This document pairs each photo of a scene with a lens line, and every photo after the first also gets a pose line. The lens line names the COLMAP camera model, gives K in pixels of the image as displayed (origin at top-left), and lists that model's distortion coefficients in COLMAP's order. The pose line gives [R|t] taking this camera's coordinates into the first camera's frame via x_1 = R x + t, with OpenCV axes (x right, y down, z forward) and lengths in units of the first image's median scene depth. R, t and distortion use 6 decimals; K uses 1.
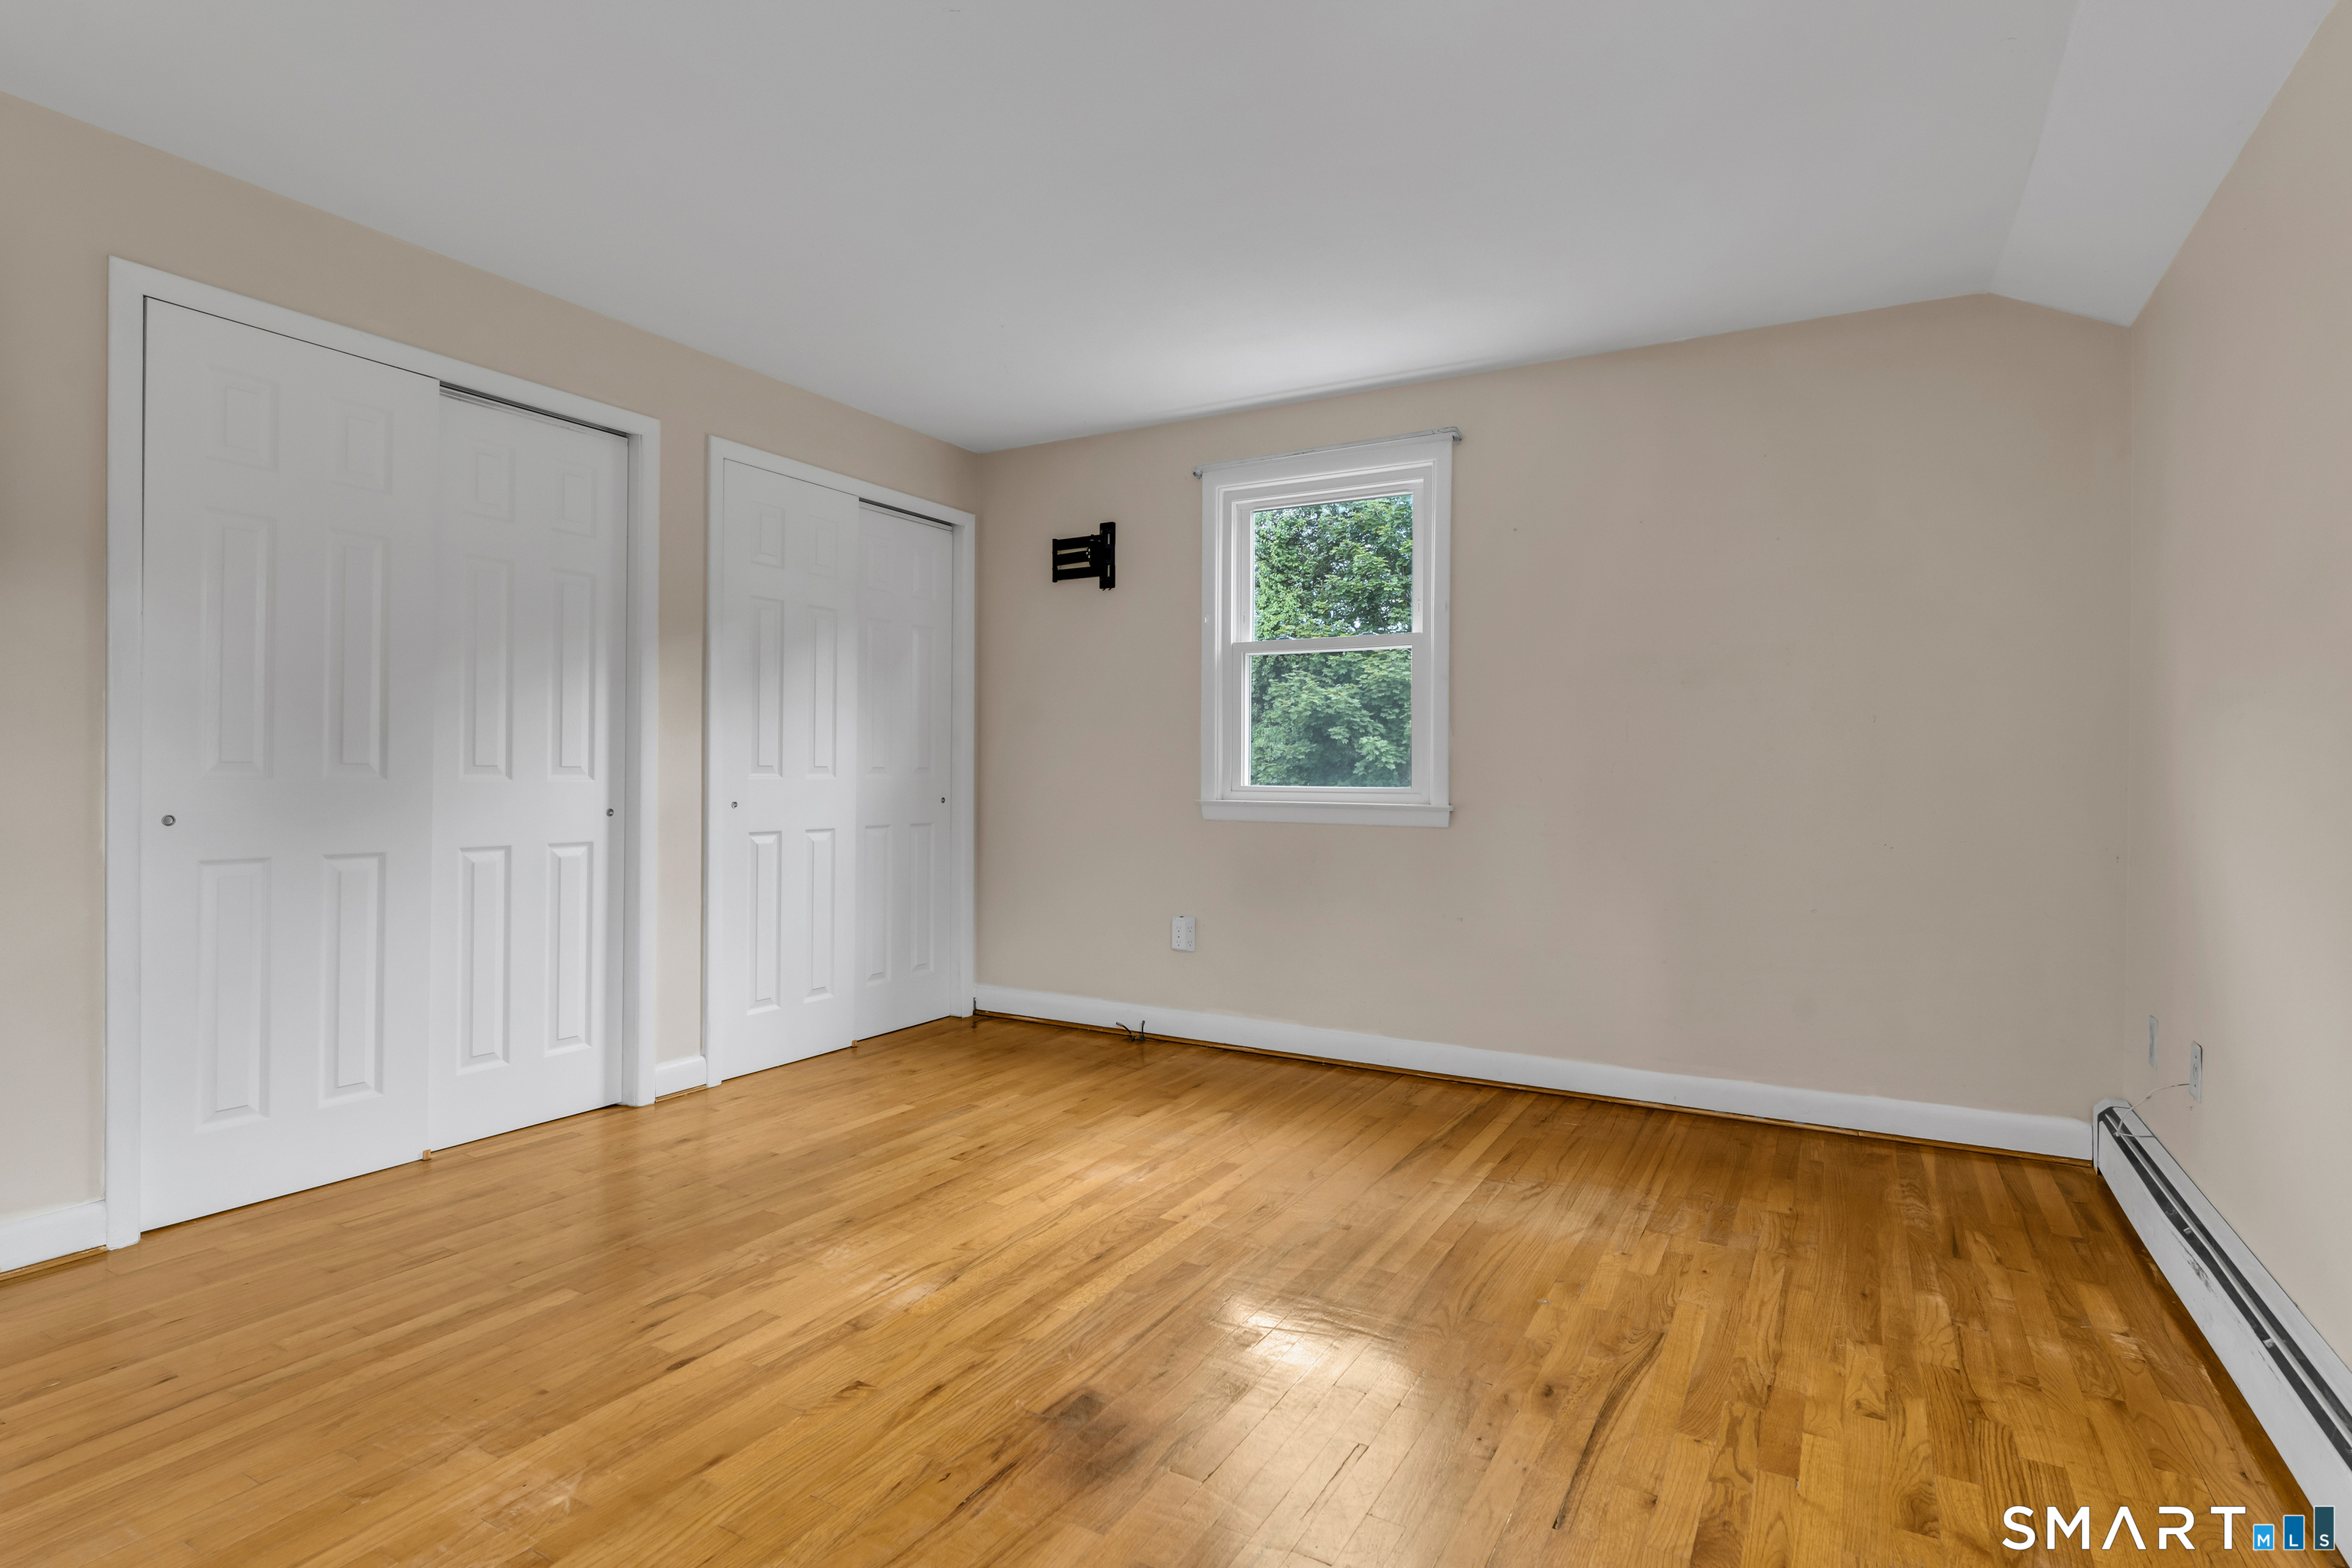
lens RADIAL K [[1215.8, 0, 1166.8], [0, 1215.8, 761.8], [0, 0, 1]] dist [-0.001607, -0.001061]
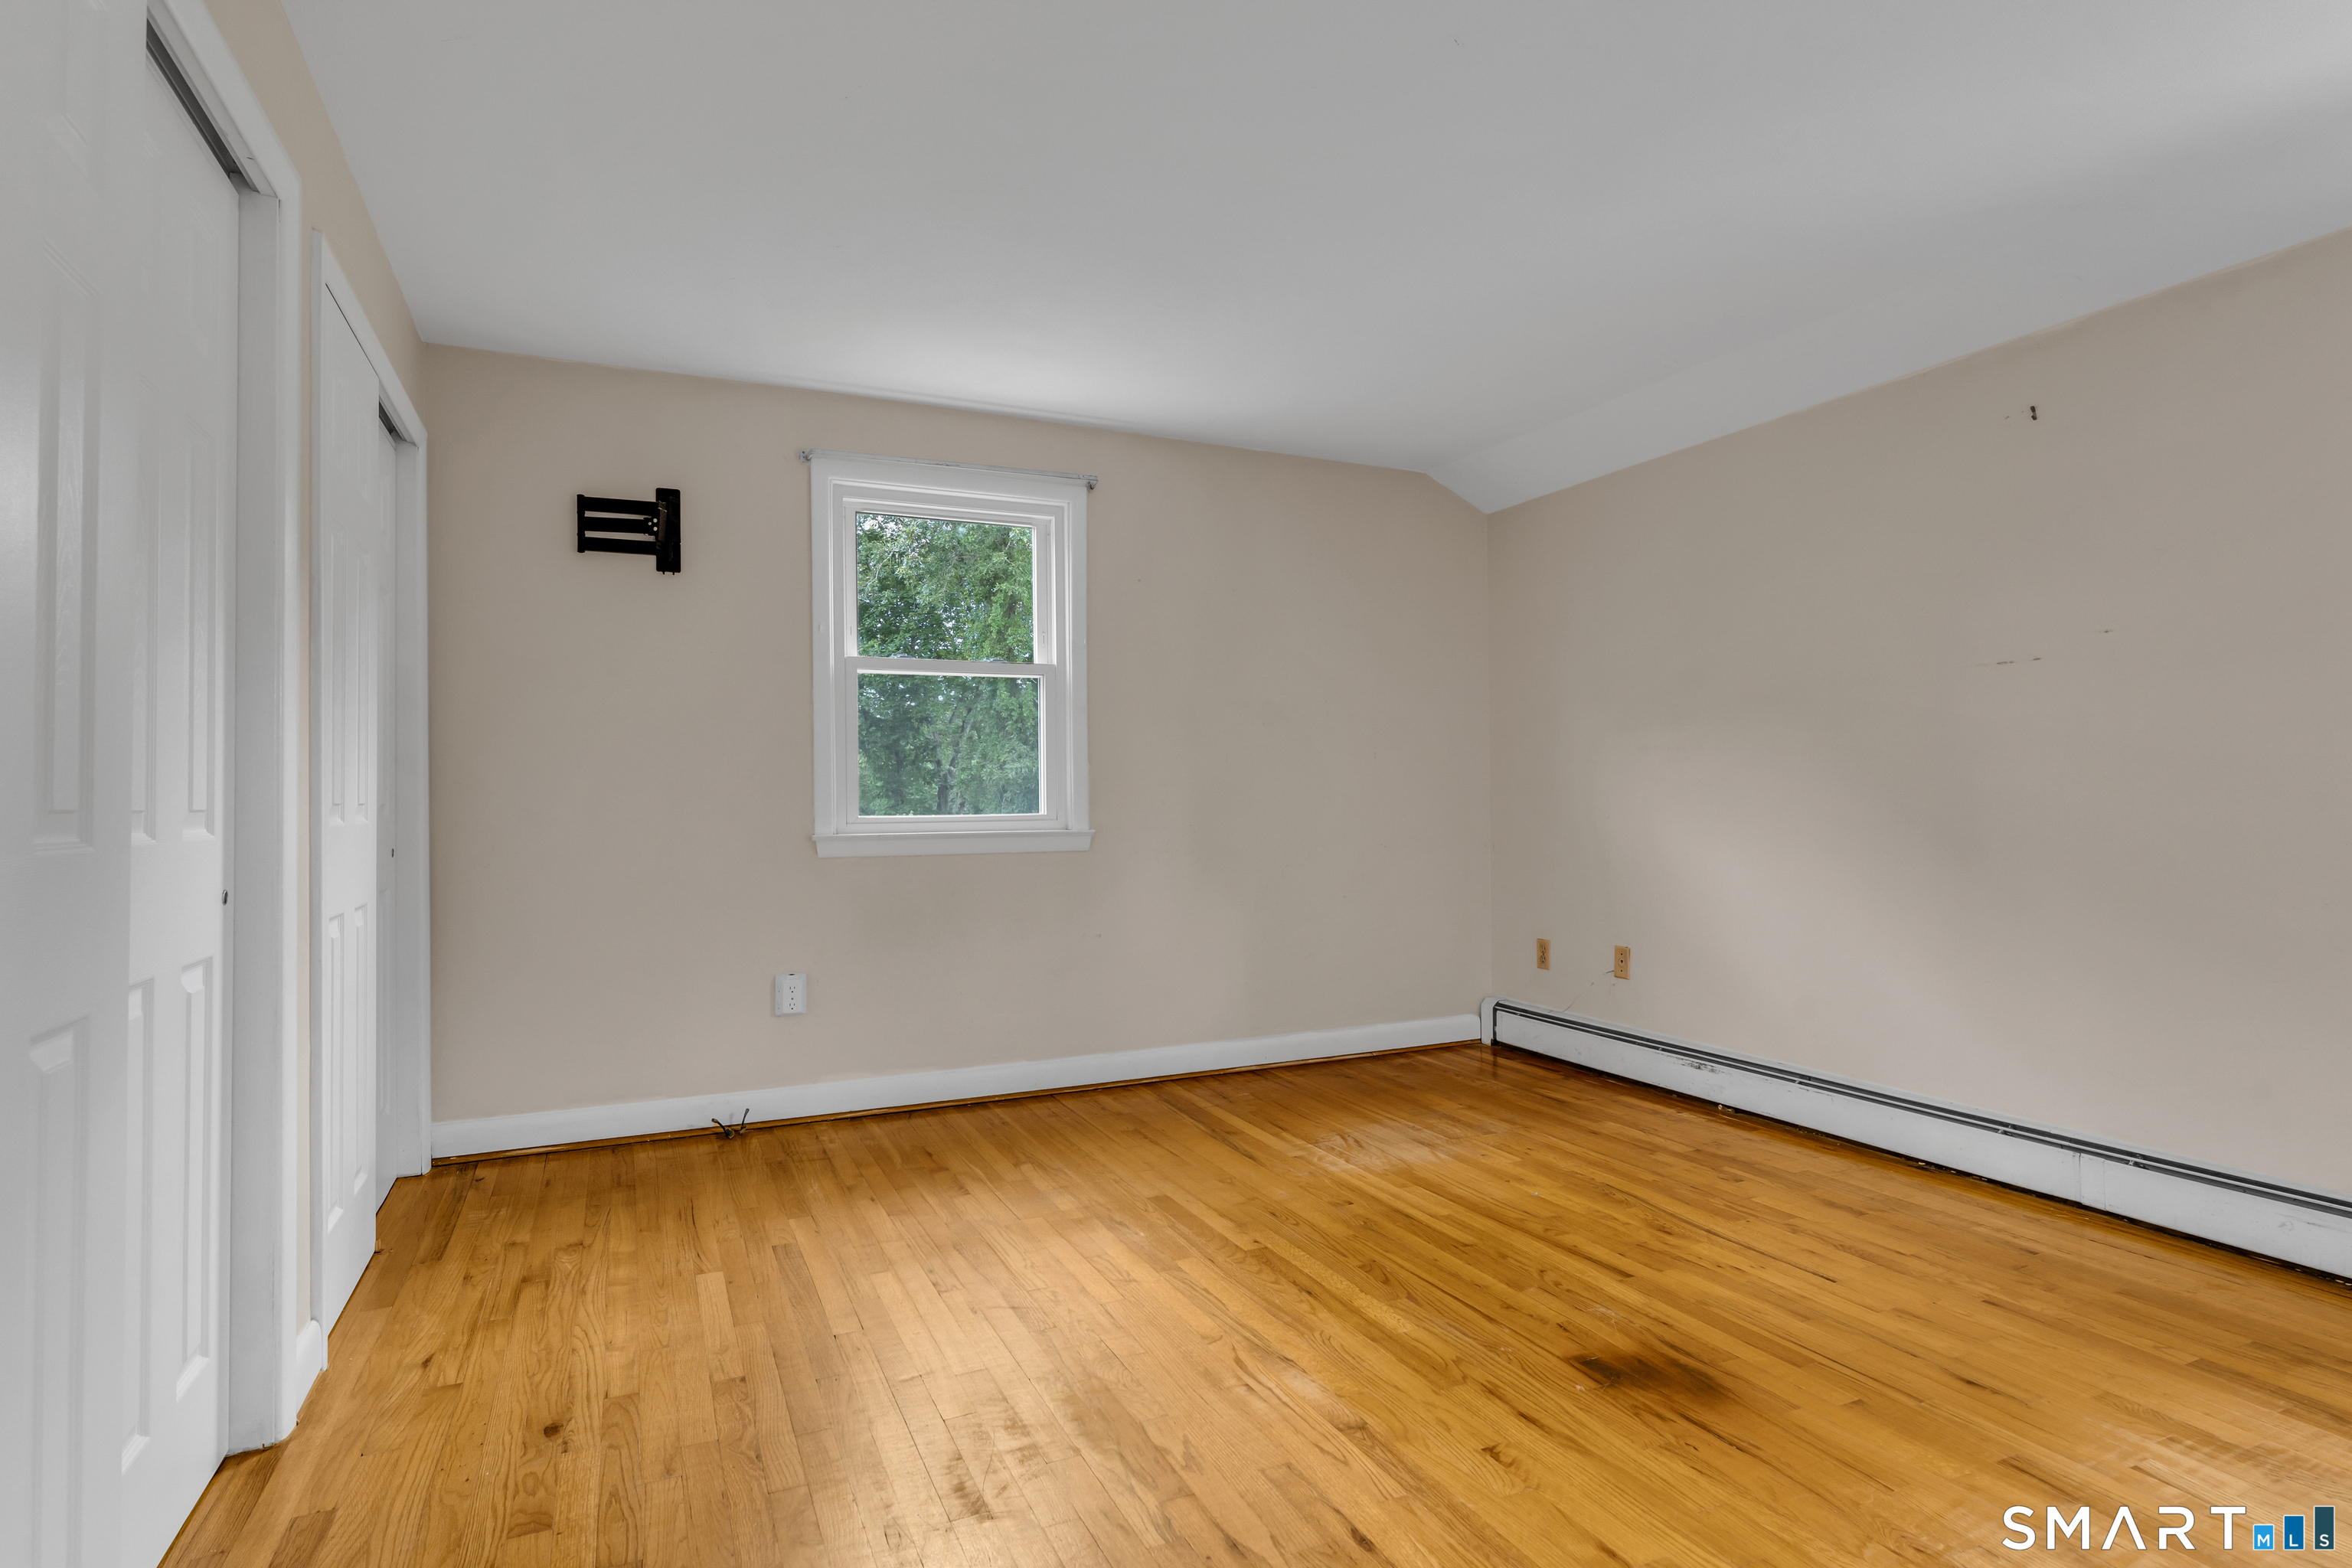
lens RADIAL K [[1215.8, 0, 1172.1], [0, 1215.8, 769.2], [0, 0, 1]] dist [-0.001607, -0.001061]
pose [[0.568735, 0.004423, 0.822509, -0.781393], [0.007716, 0.999913, -0.010713, -0.006307], [-0.822485, 0.012440, 0.568651, 0.438681]]
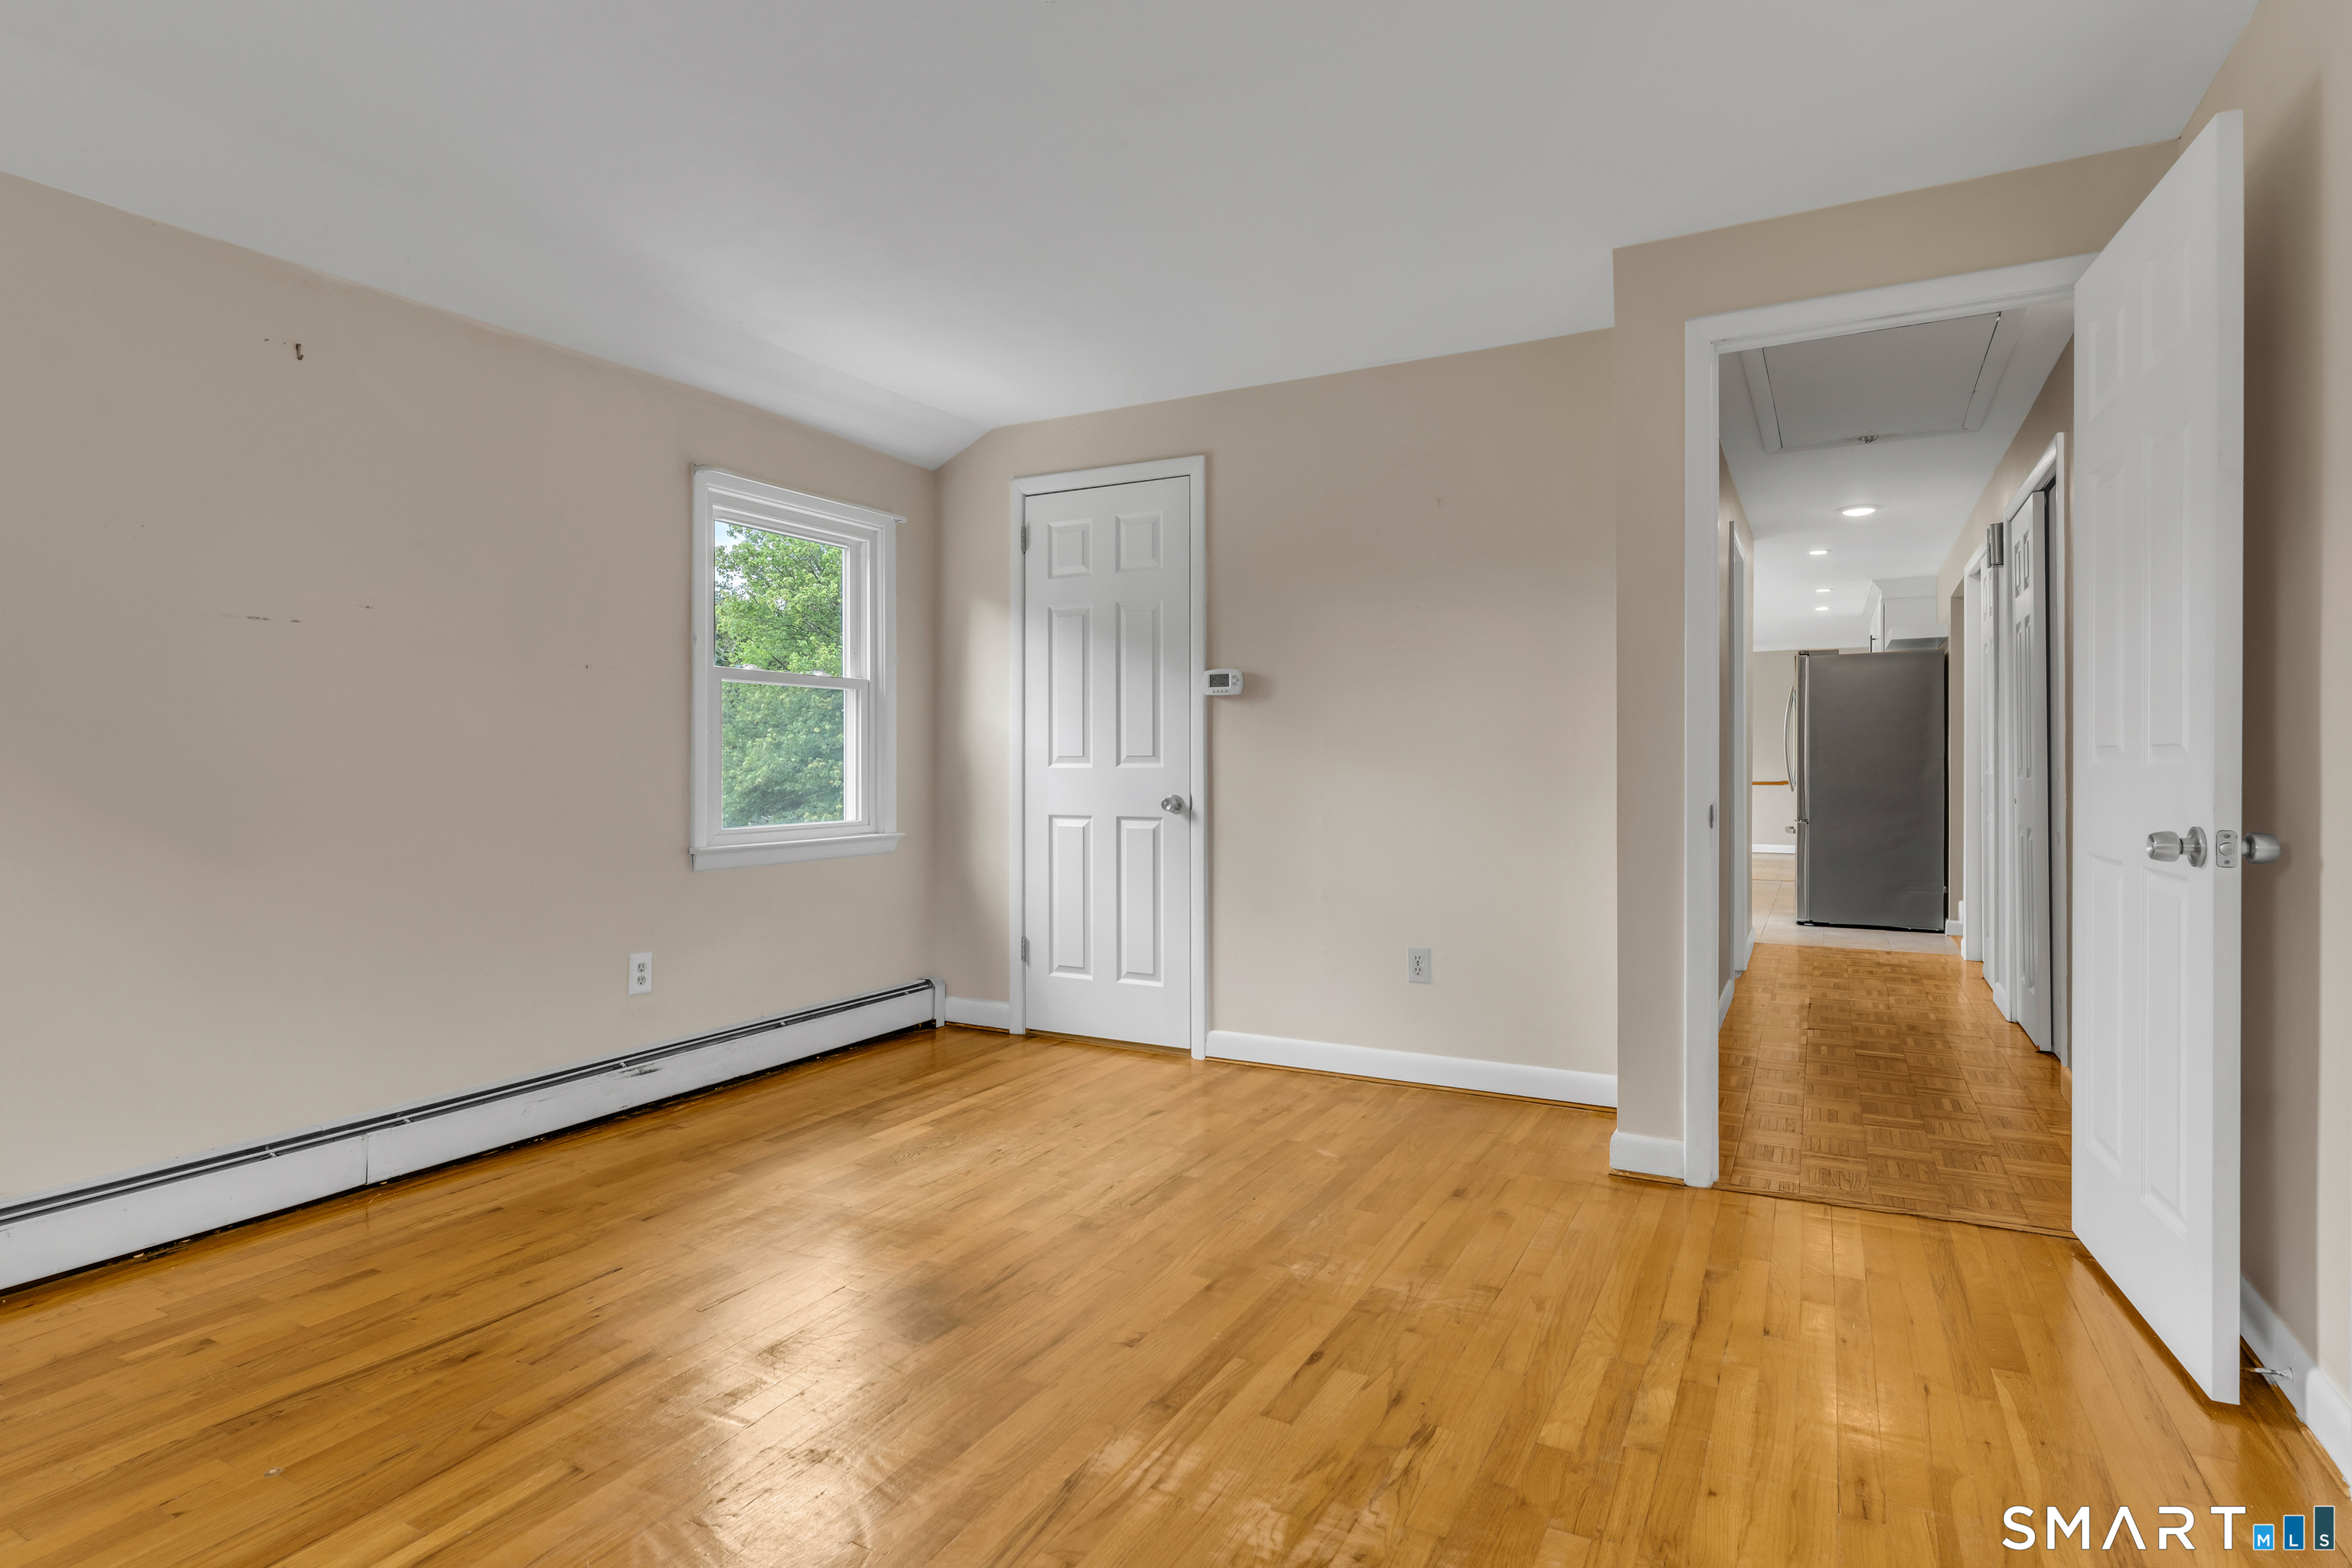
lens RADIAL K [[1215.8, 0, 1182.2], [0, 1215.8, 776.3], [0, 0, 1]] dist [-0.001607, -0.001061]
pose [[-0.999134, -0.005811, -0.041208, -0.168331], [-0.006247, 0.999926, 0.010454, 0.001009], [0.041145, 0.010702, -0.999096, 1.373574]]
